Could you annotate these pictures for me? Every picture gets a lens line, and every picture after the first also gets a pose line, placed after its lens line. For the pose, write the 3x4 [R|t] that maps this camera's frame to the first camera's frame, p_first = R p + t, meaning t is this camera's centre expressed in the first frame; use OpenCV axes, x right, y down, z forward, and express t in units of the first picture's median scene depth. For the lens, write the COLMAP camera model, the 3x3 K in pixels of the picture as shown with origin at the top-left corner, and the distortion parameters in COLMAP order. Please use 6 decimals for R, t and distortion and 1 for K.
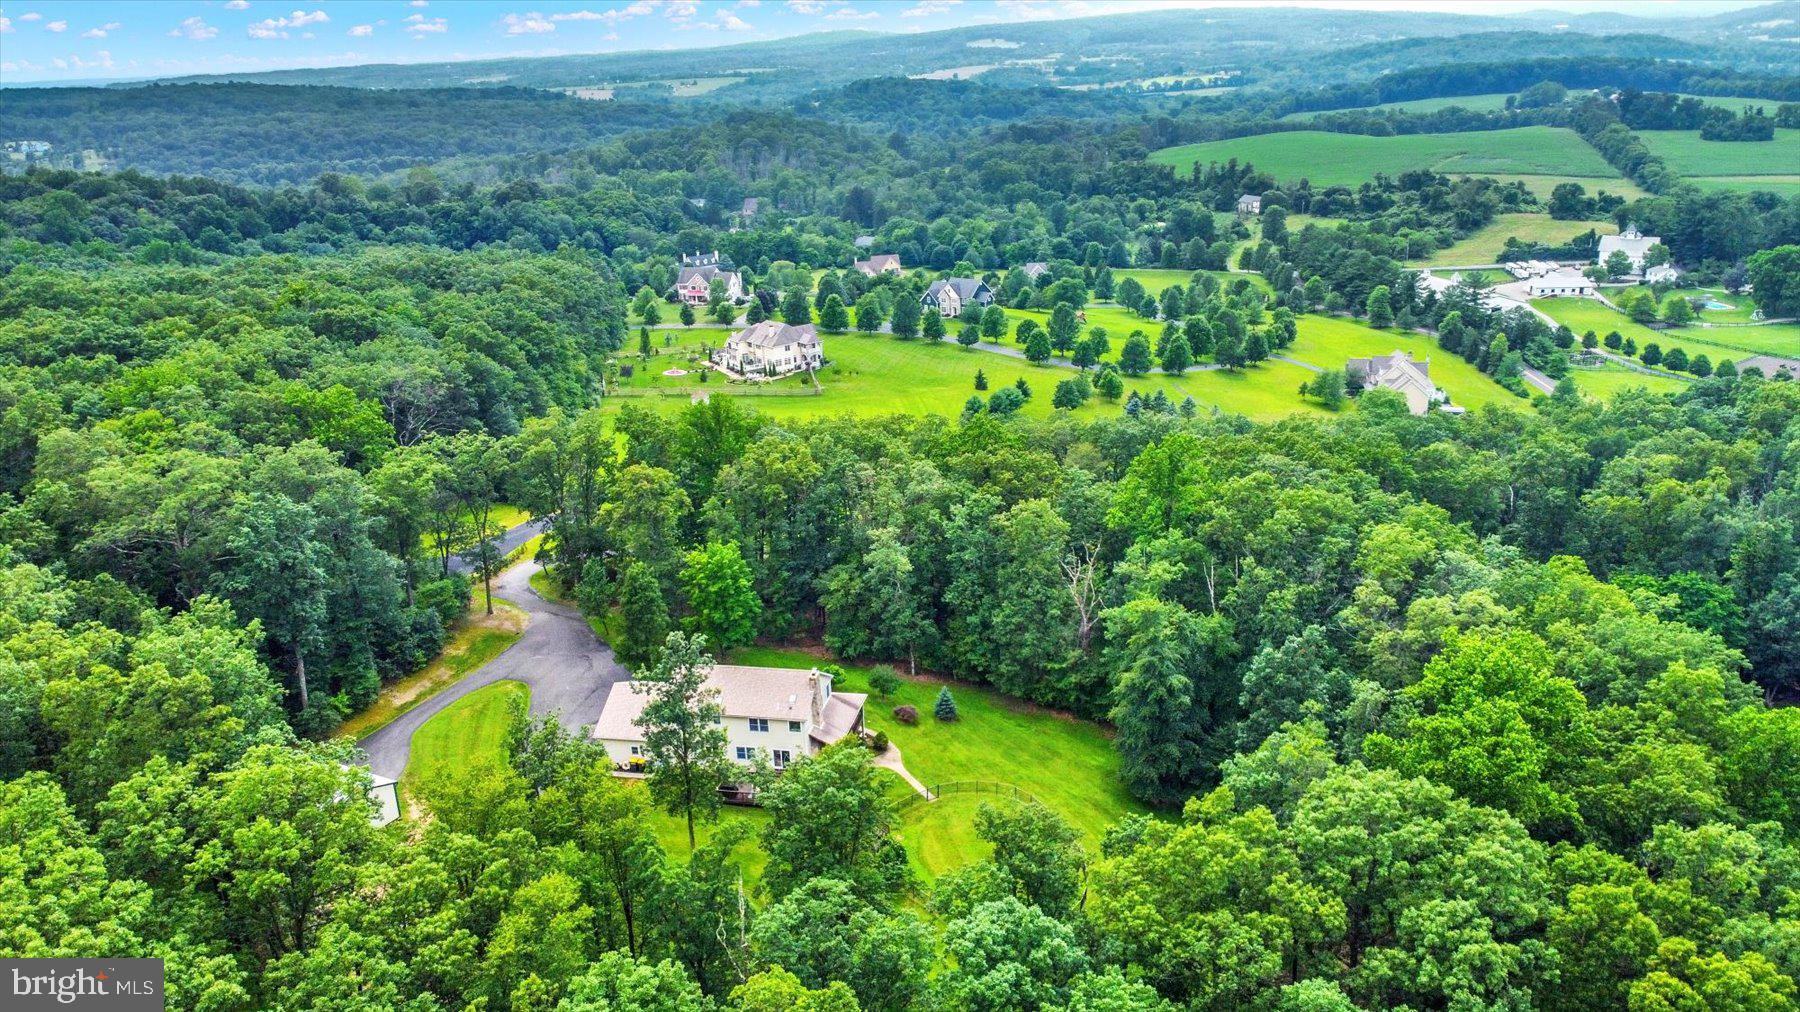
lens RADIAL K [[1364.5, 0, 895.7], [0, 1364.5, 511.1], [0, 0, 1]] dist [0.005779, -0.009710]
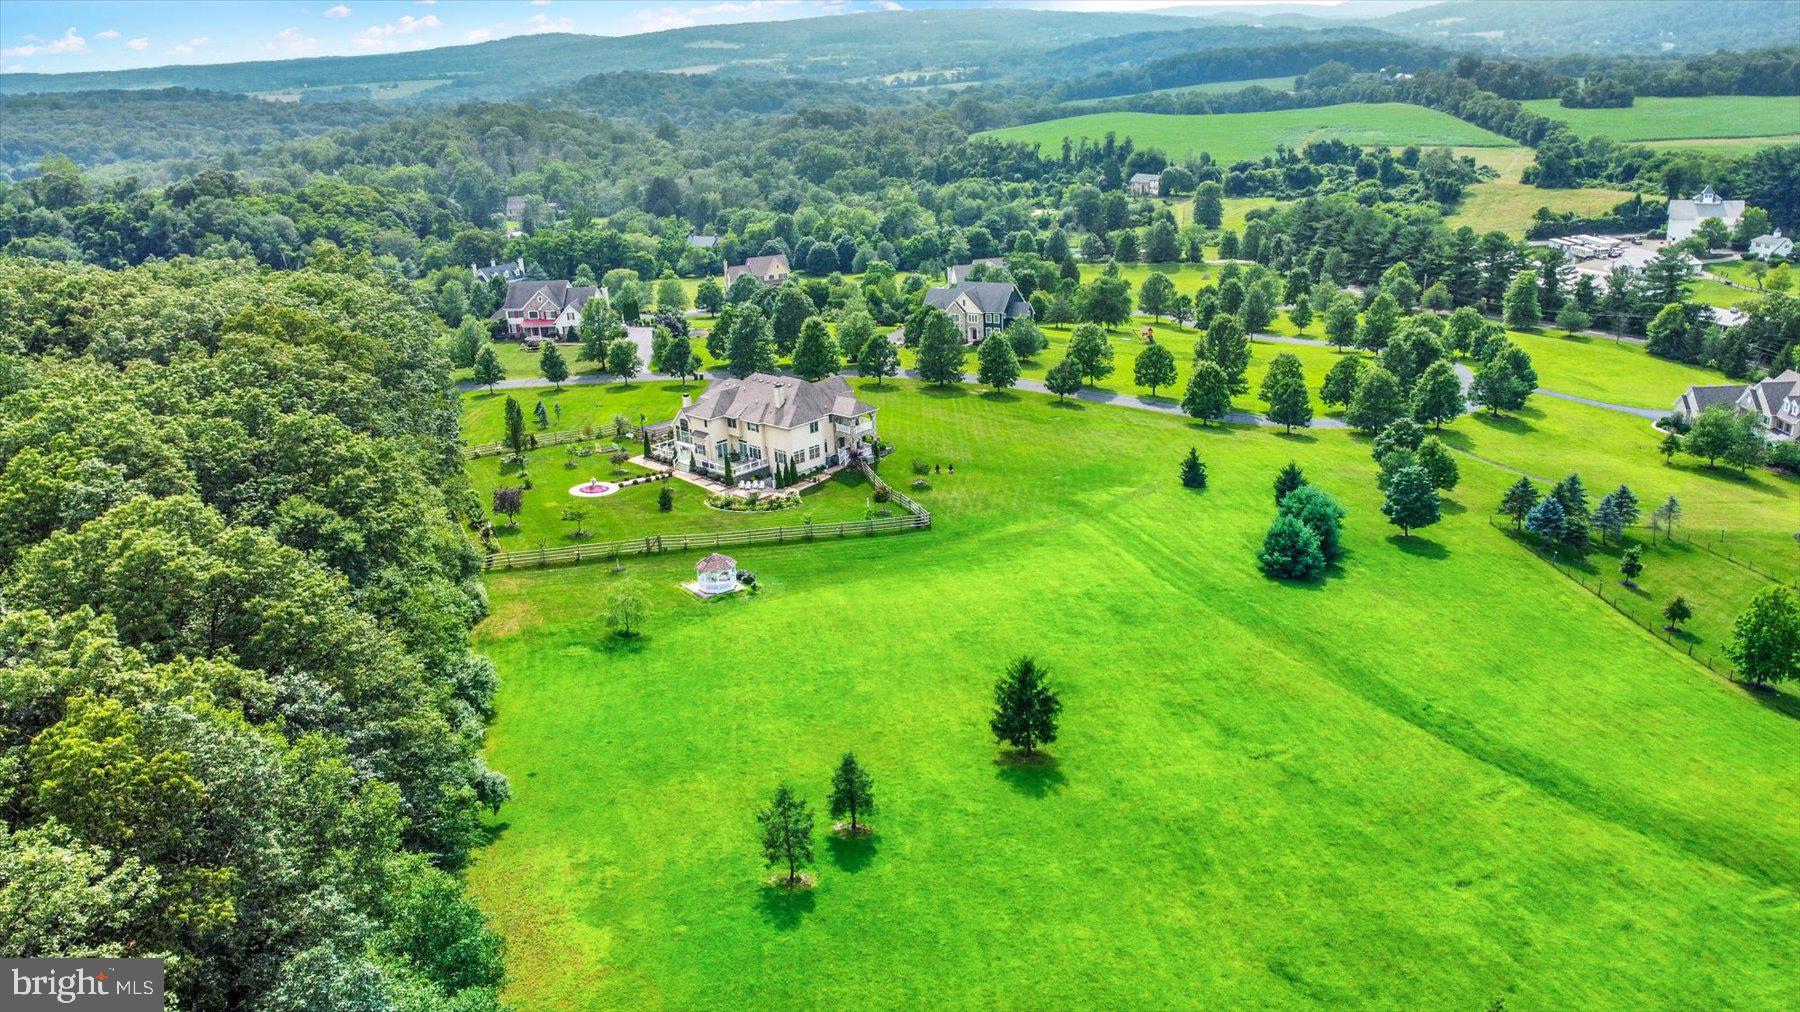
lens RADIAL K [[1364.5, 0, 895.7], [0, 1364.5, 511.1], [0, 0, 1]] dist [0.005779, -0.009710]
pose [[0.979246, -0.069580, 0.190356, -0.075013], [0.070541, 0.997507, 0.001727, -0.043495], [-0.190001, 0.011737, 0.981714, 0.245330]]
